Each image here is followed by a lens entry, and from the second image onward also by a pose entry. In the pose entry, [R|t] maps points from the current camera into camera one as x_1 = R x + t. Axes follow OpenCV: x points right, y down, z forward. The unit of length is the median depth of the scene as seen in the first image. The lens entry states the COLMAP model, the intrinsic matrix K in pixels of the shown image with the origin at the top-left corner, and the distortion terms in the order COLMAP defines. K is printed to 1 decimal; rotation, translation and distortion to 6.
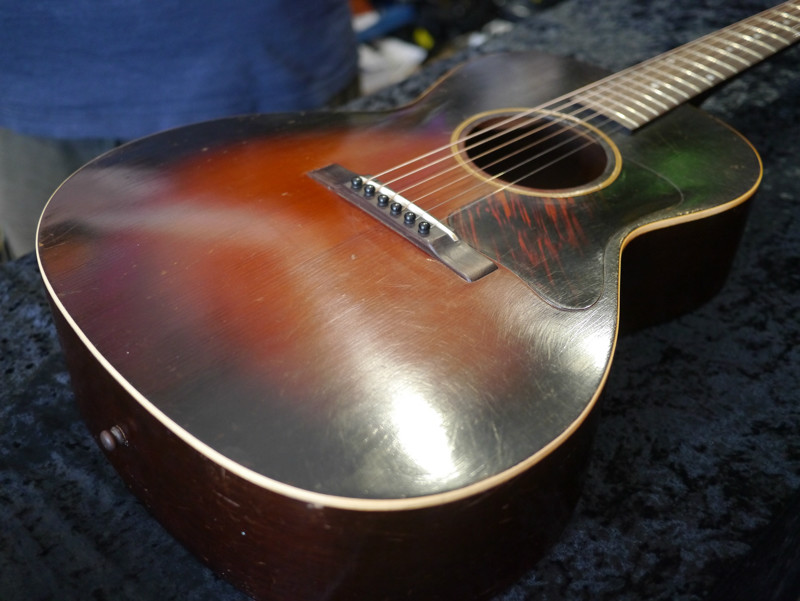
lens RADIAL K [[853.7, 0, 440.1], [0, 853.7, 333.6], [0, 0, 1]] dist [0.077915, -0.018981]
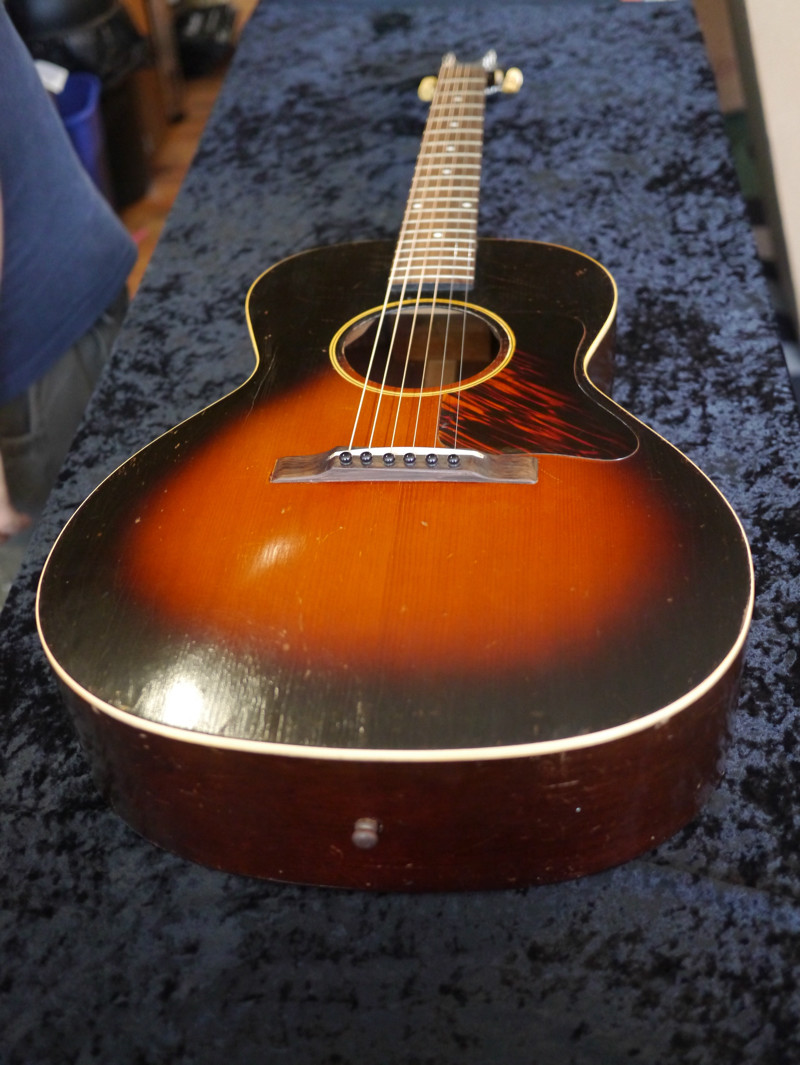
lens RADIAL K [[1136.4, 0, 448.5], [0, 1136.4, 532.7], [0, 0, 1]] dist [0.077915, -0.018981]
pose [[0.741019, -0.507306, 0.439922, -0.583177], [0.509931, 0.851396, 0.122864, -0.204592], [-0.436878, 0.133285, 0.889591, -0.085008]]
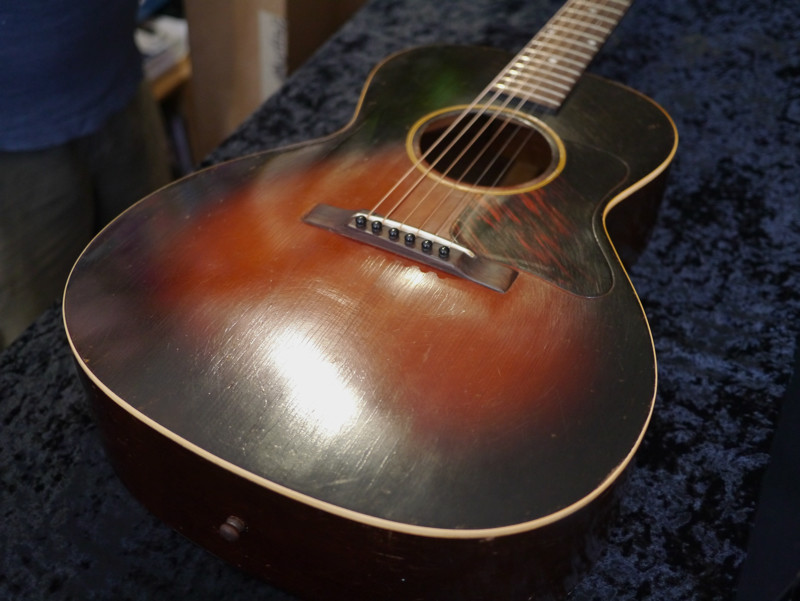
lens RADIAL K [[853.7, 0, 440.1], [0, 853.7, 333.6], [0, 0, 1]] dist [0.077915, -0.018981]
pose [[0.939068, -0.244199, 0.241906, -0.295702], [0.222082, 0.968192, 0.115256, -0.144427], [-0.262357, -0.054510, 0.963430, -0.027409]]
